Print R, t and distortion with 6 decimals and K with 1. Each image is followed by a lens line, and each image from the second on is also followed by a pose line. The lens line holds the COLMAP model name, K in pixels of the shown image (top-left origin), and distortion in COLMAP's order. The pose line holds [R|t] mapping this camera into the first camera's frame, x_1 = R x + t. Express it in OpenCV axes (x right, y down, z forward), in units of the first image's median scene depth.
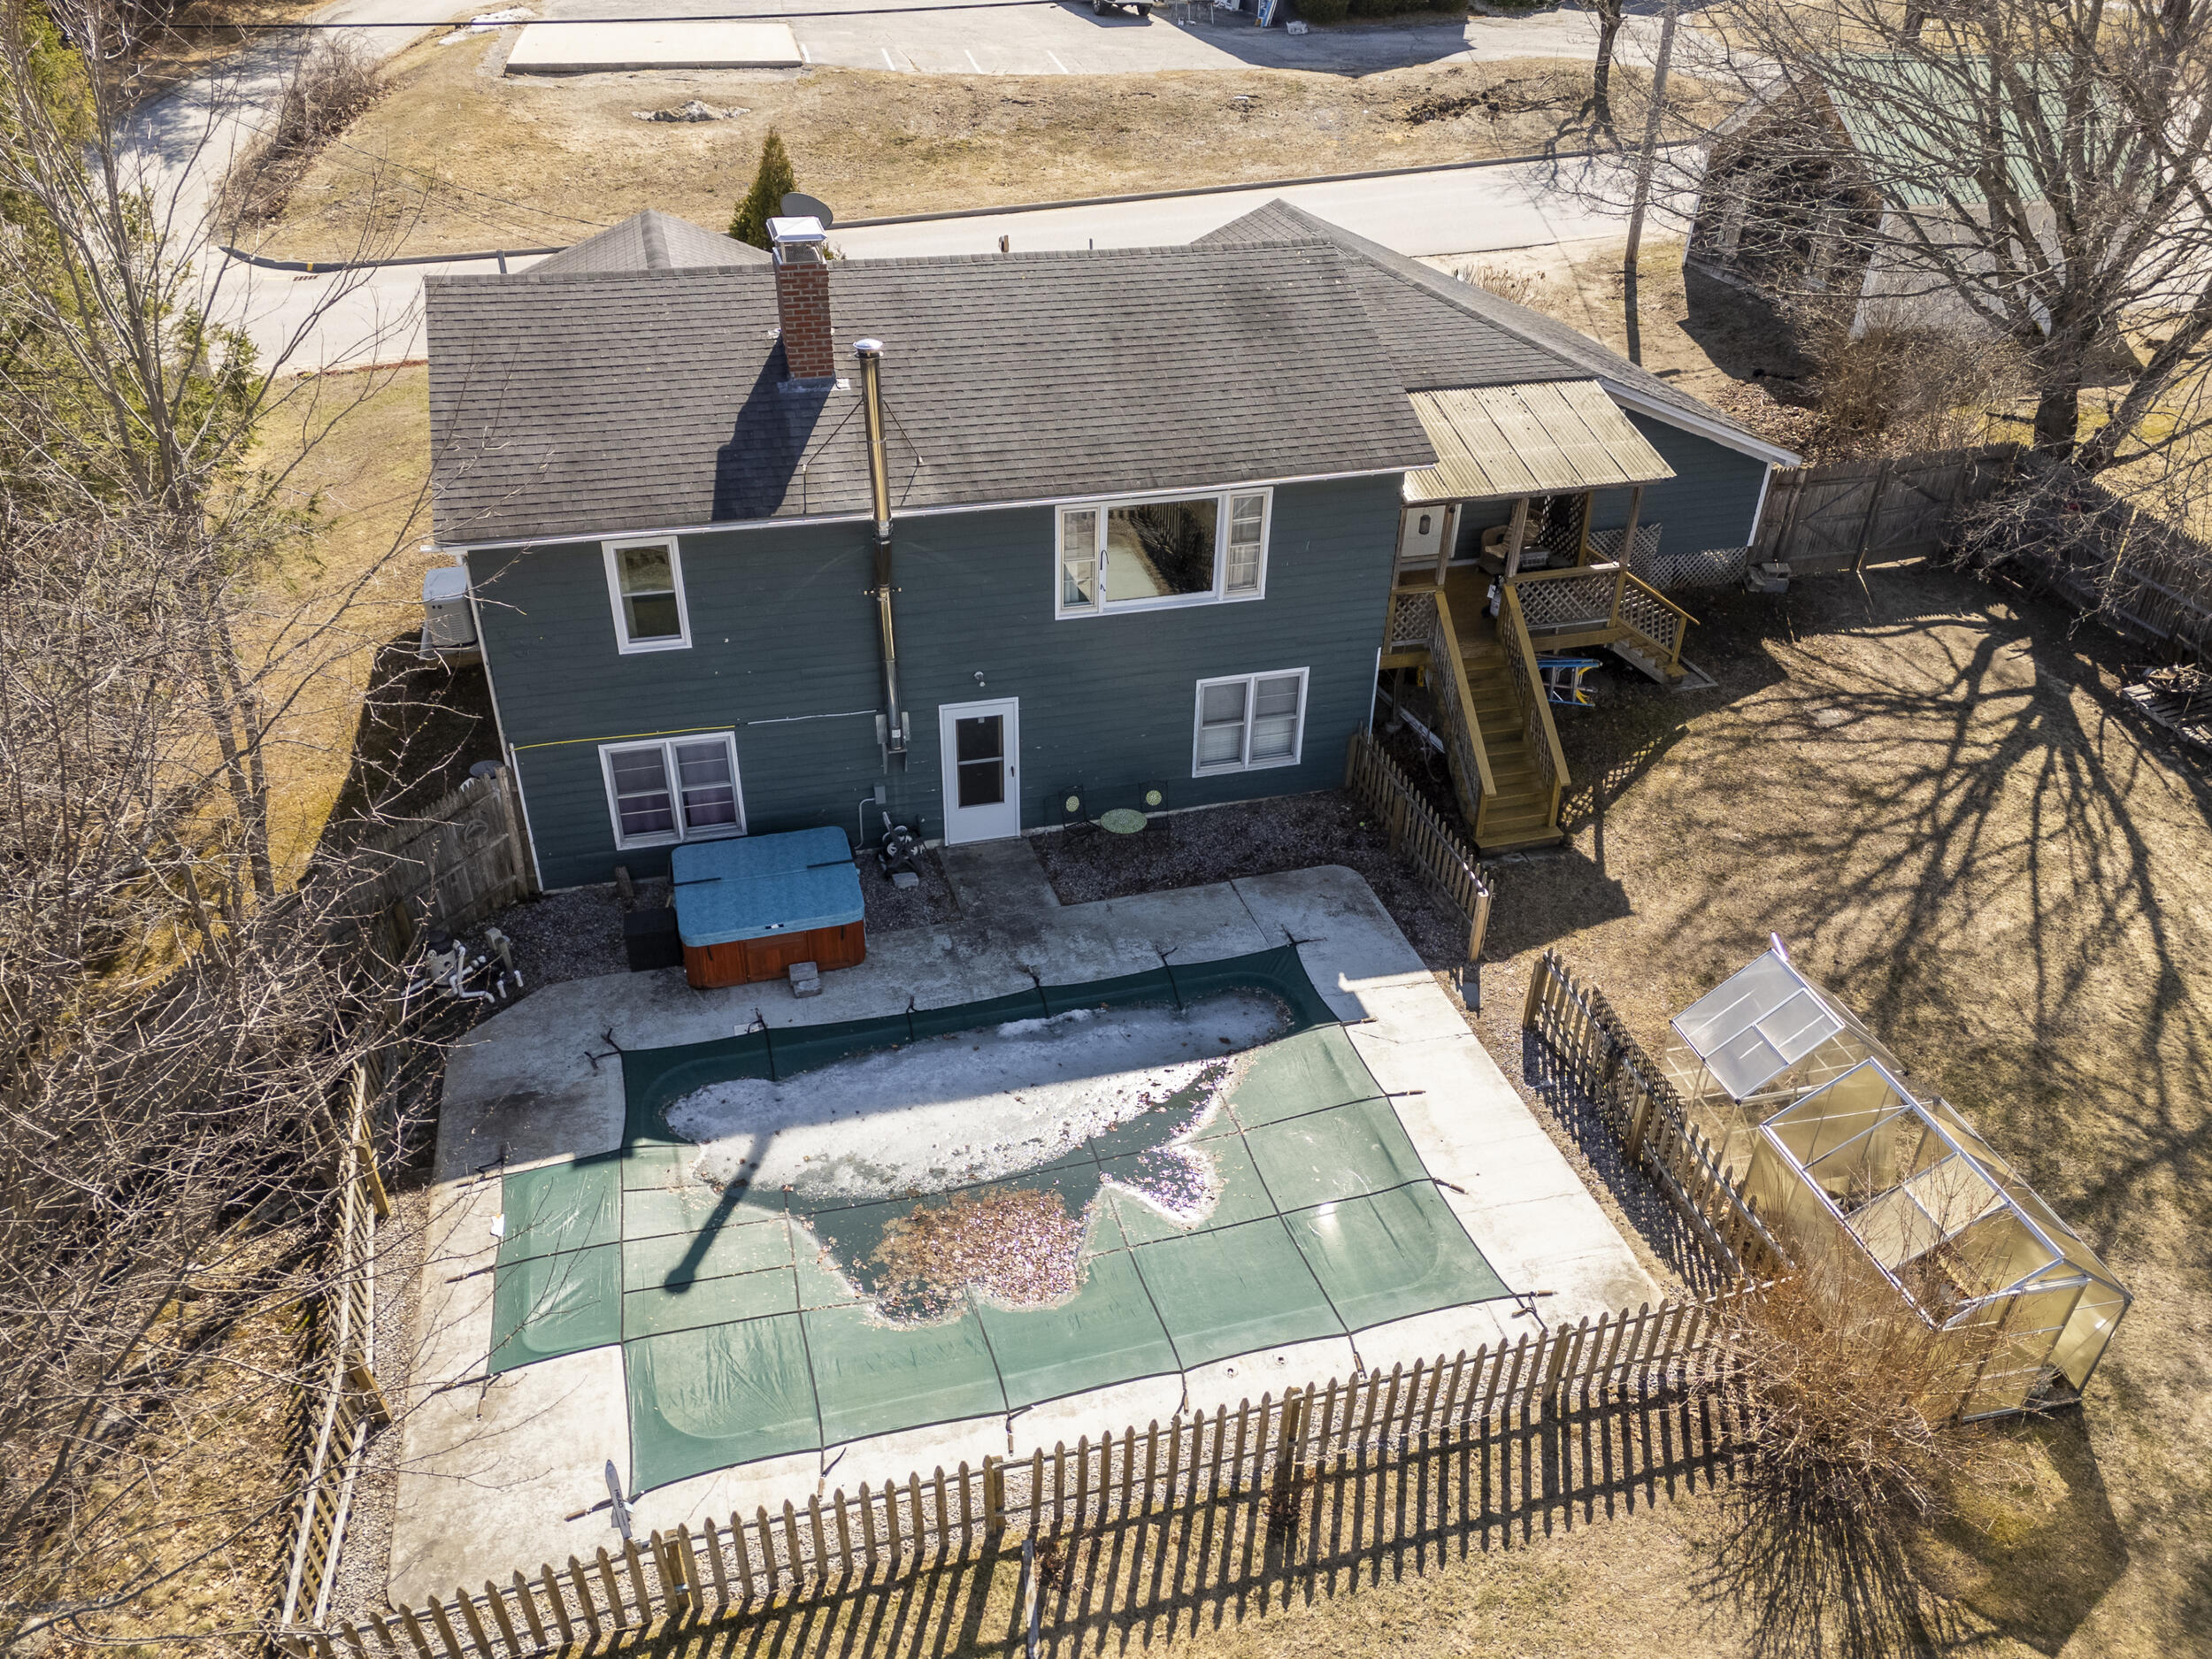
lens RADIAL K [[1612.9, 0, 1106.0], [0, 1612.9, 829.5], [0, 0, 1]] dist [0.099306, -0.087383]
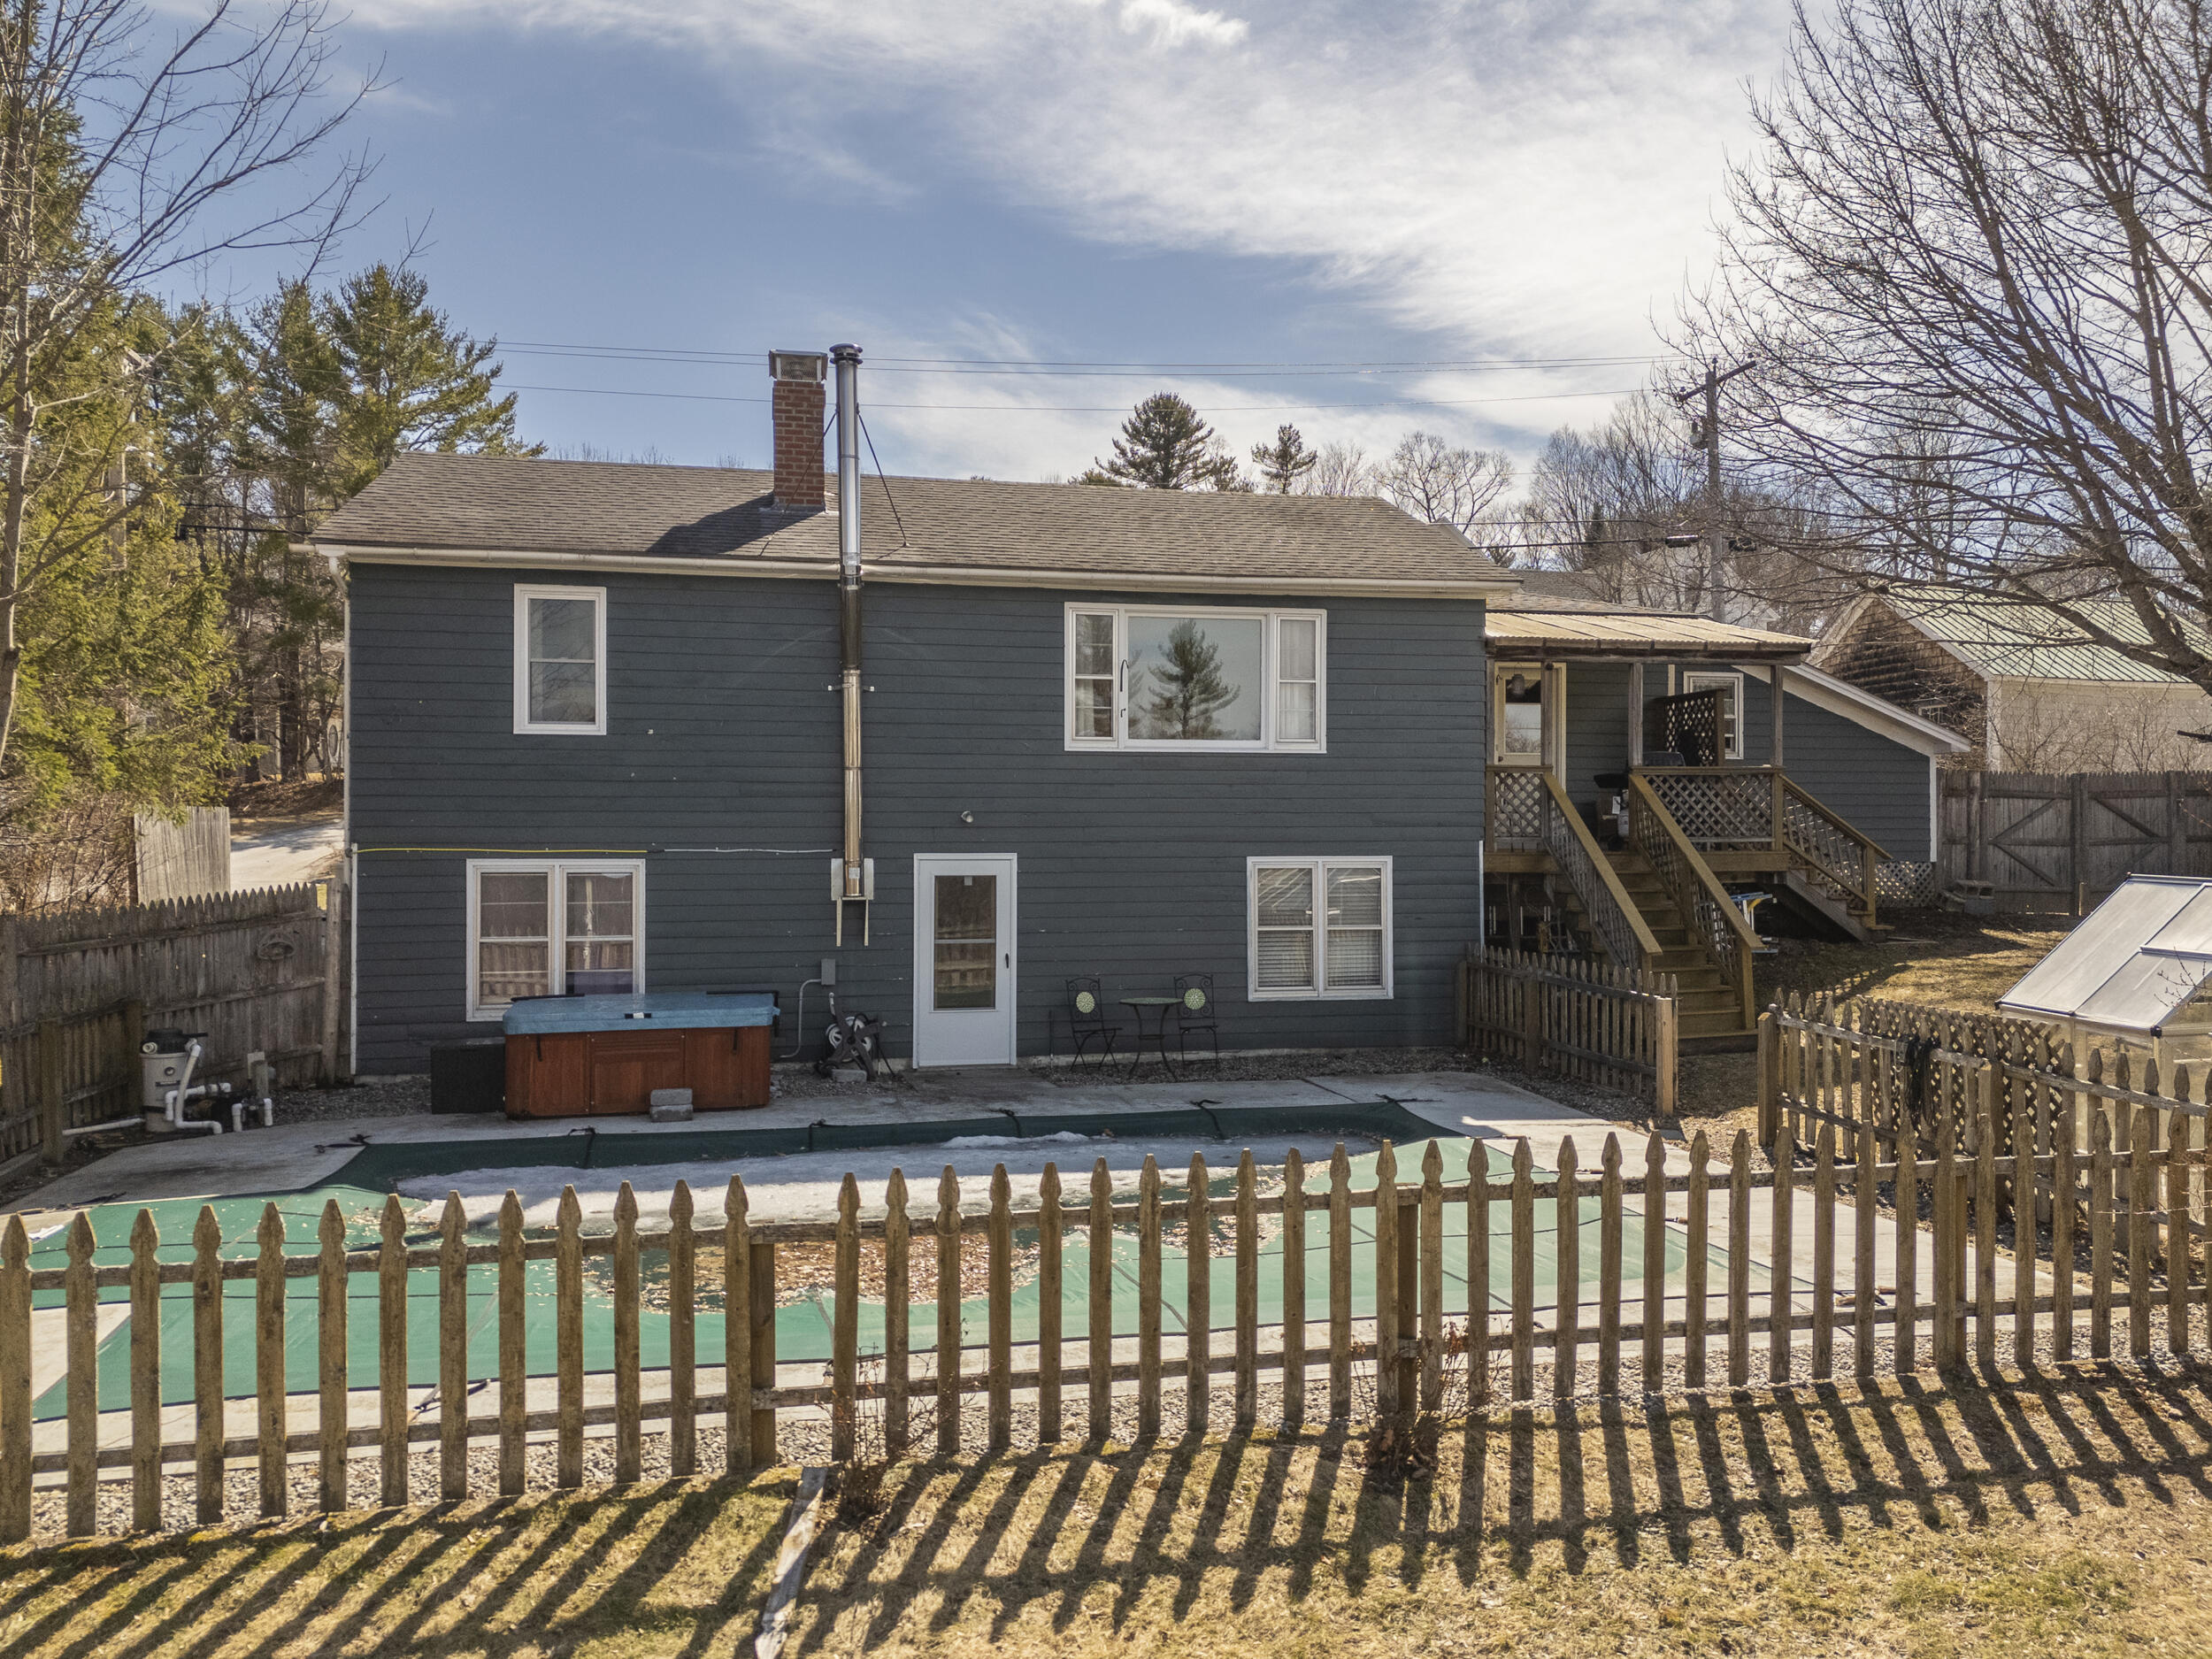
lens RADIAL K [[1612.9, 0, 1106.0], [0, 1612.9, 829.5], [0, 0, 1]] dist [0.099306, -0.087383]
pose [[0.997988, -0.013662, -0.061915, 0.040744], [-0.021546, 0.845316, -0.533832, 0.353484], [0.059631, 0.534092, 0.843321, 0.364829]]
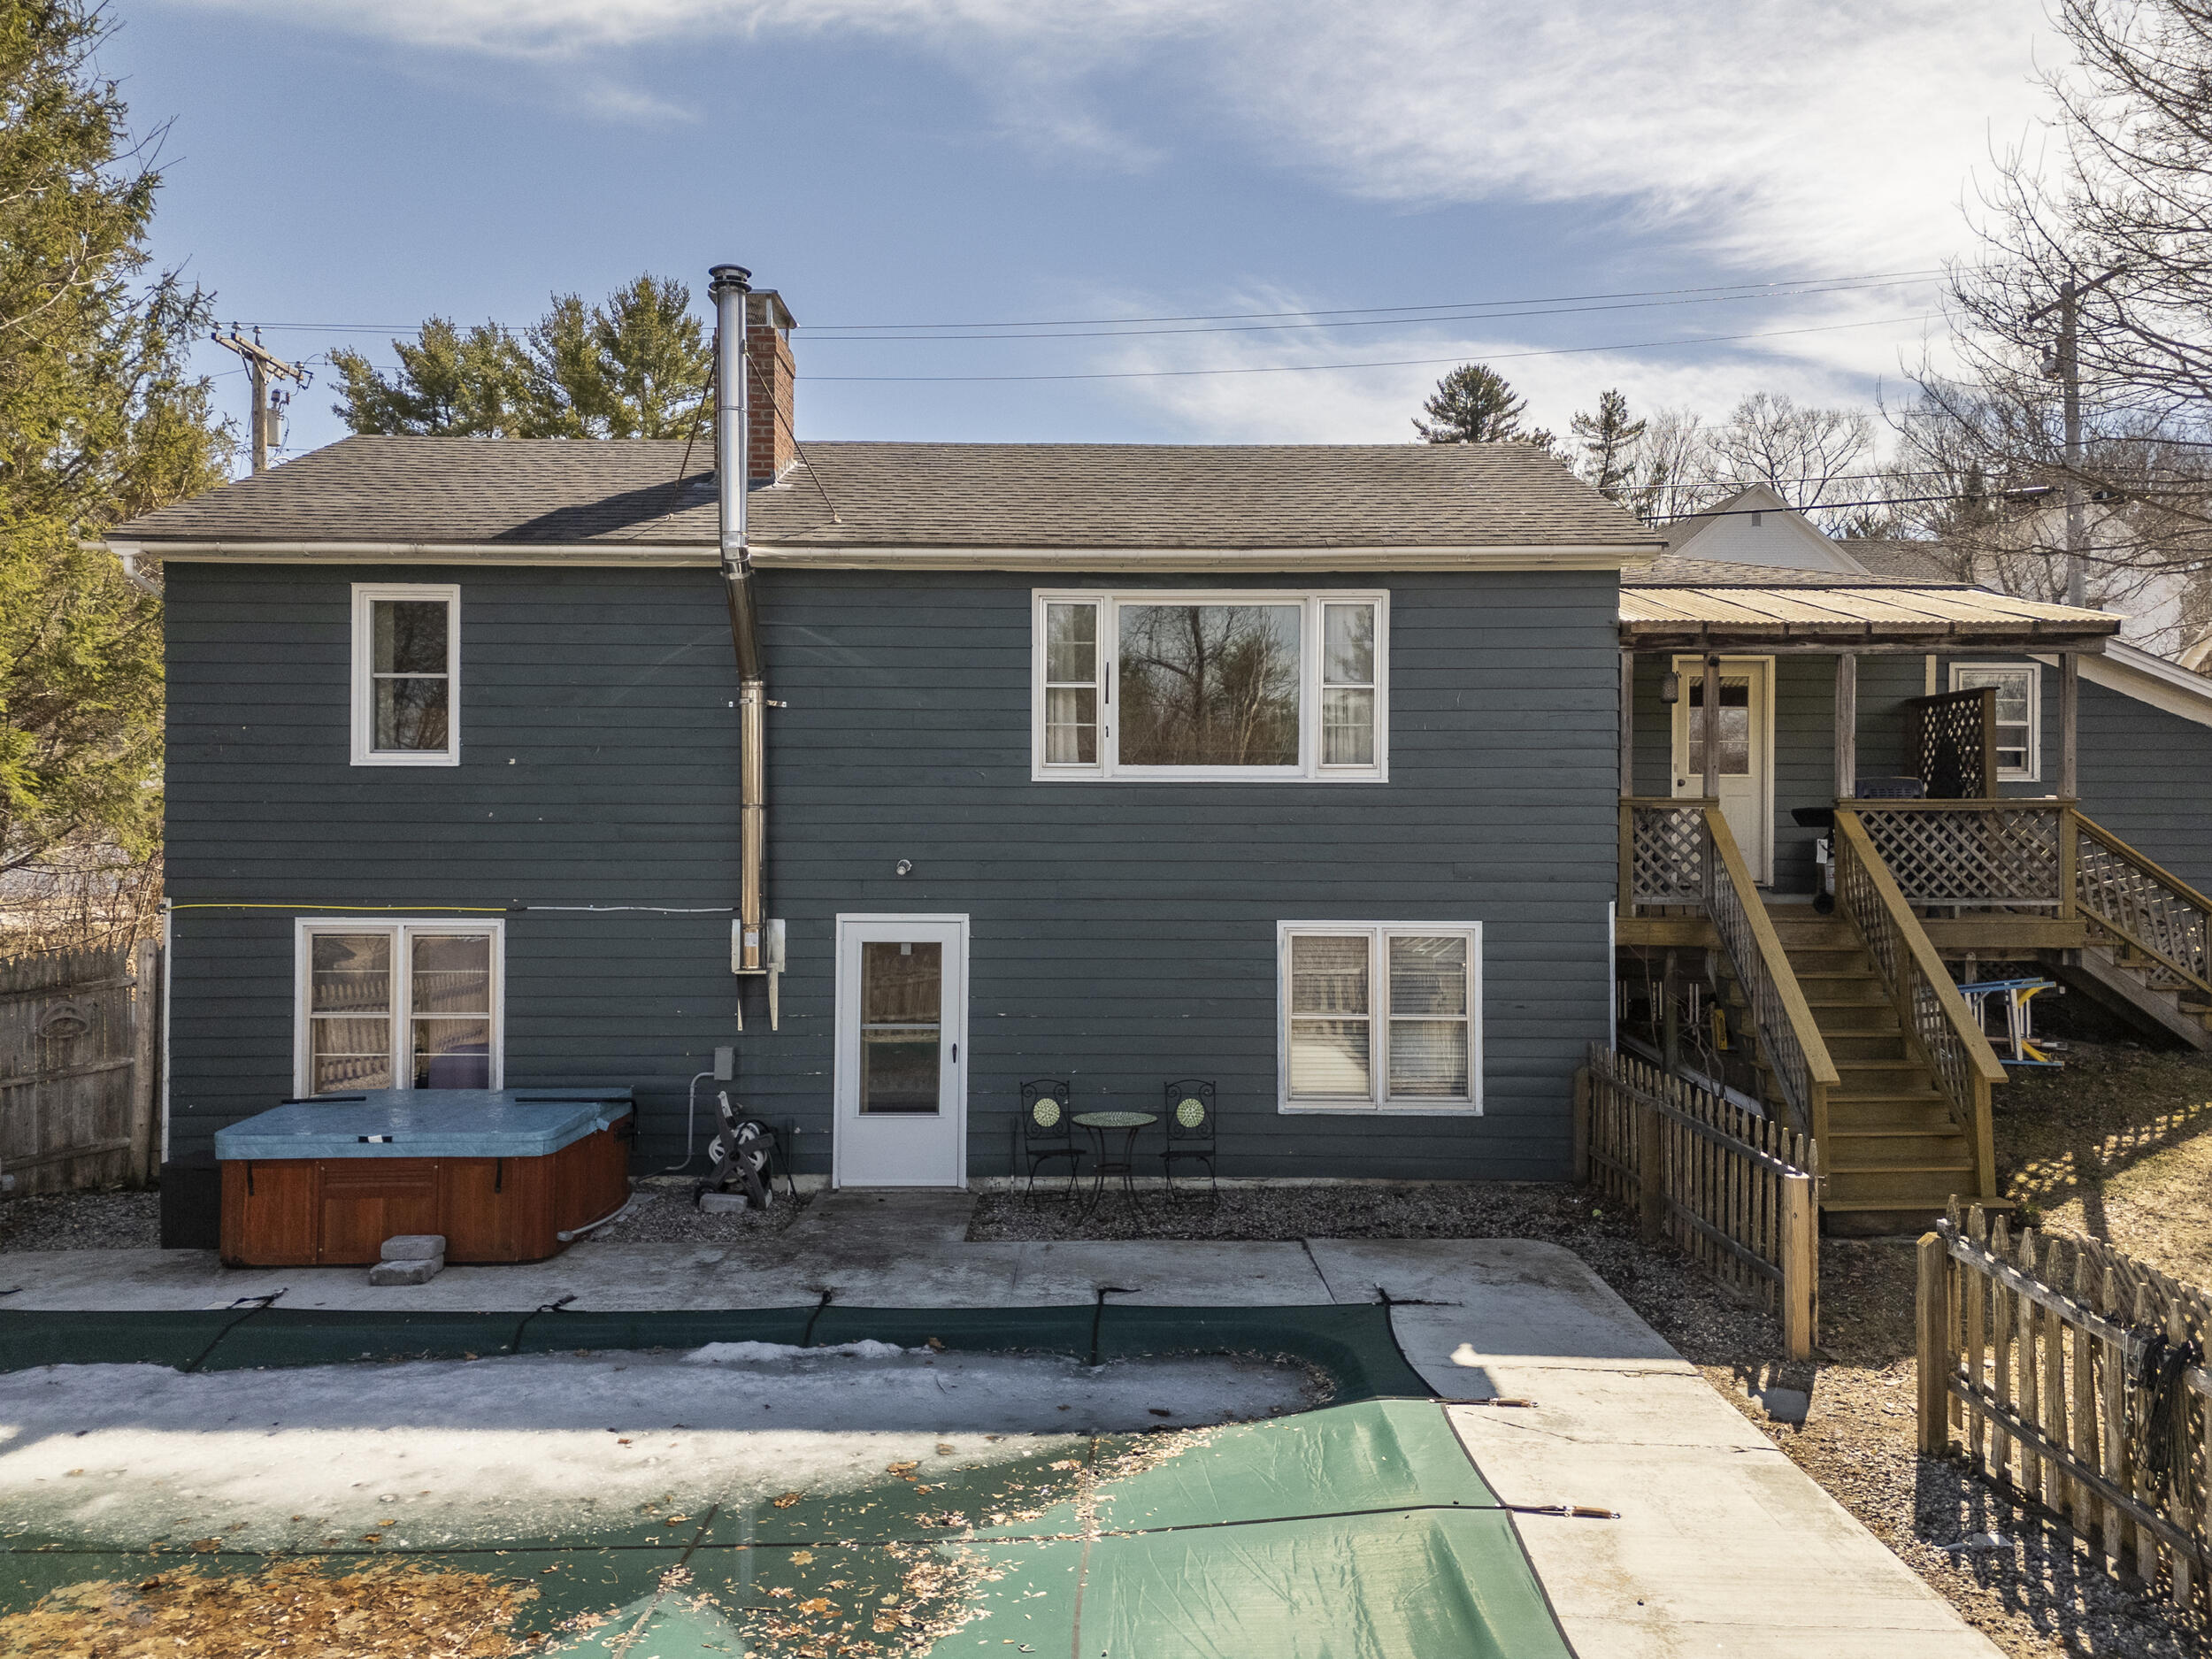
lens RADIAL K [[1634.2, 0, 1106.0], [0, 1634.2, 829.5], [0, 0, 1]] dist [0.069924, -0.050837]
pose [[0.965505, -0.009358, -0.260215, 0.169032], [-0.130869, 0.846520, -0.516020, 0.218723], [0.225107, 0.532274, 0.816095, 0.535758]]
